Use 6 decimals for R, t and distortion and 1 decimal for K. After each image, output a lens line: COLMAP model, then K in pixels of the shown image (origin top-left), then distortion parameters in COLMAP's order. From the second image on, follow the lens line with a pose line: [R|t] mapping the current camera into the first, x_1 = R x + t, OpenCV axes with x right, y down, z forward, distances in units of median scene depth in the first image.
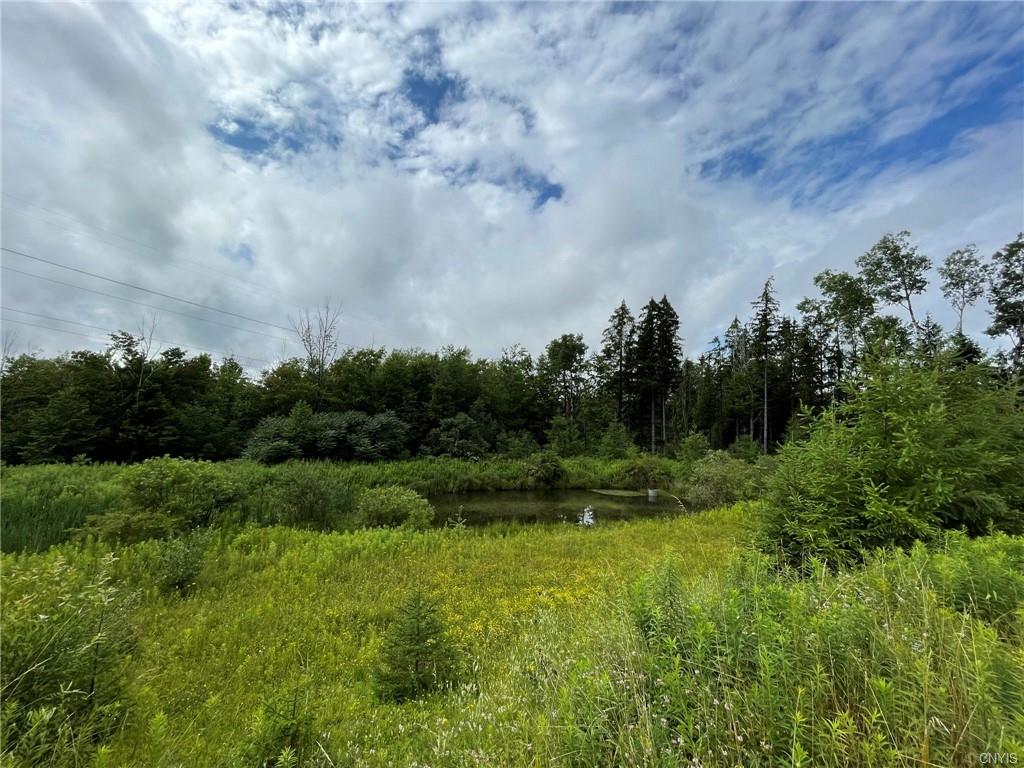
lens RADIAL K [[411.7, 0, 509.4], [0, 411.7, 381.7], [0, 0, 1]] dist [-0.001609, -0.003764]
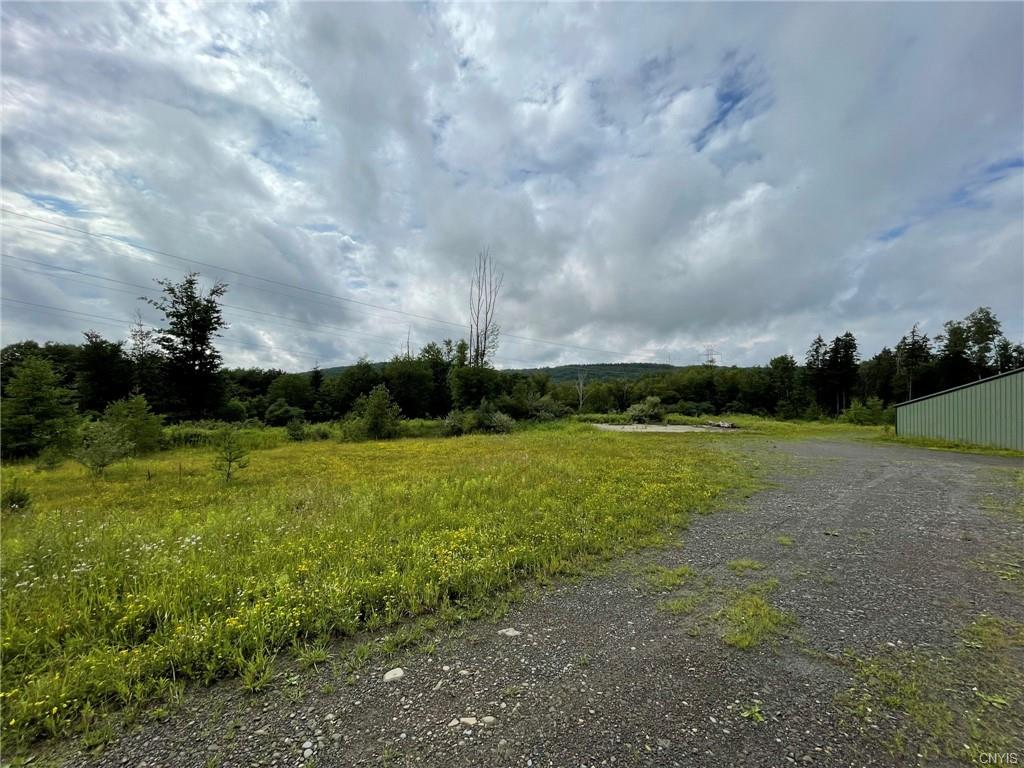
lens RADIAL K [[411.7, 0, 509.4], [0, 411.7, 381.7], [0, 0, 1]] dist [-0.001609, -0.003764]
pose [[0.915189, -0.033255, -0.401650, -0.272647], [0.063839, 0.995970, 0.062999, -0.207521], [0.397937, -0.083297, 0.913624, -1.307666]]
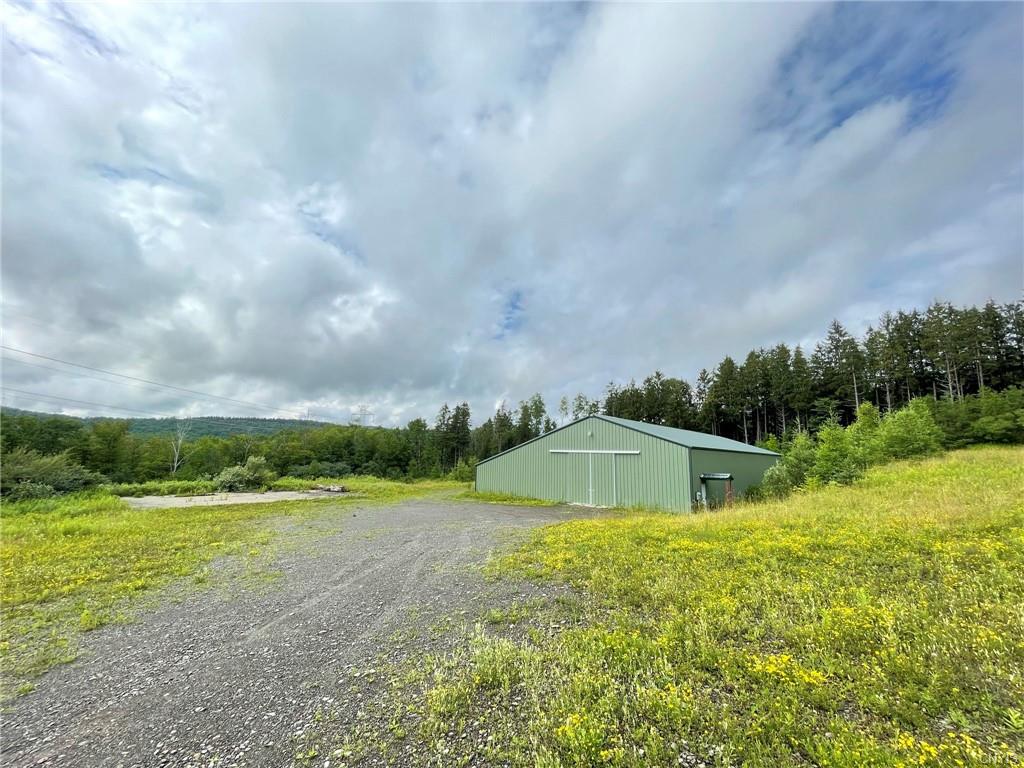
lens RADIAL K [[407.2, 0, 511.2], [0, 407.2, 371.2], [0, 0, 1]] dist [-0.001099, -0.000336]
pose [[0.935363, 0.054239, 0.349506, -0.164517], [-0.023924, 0.995611, -0.090480, -0.191416], [-0.352879, 0.076270, 0.932555, -1.182438]]
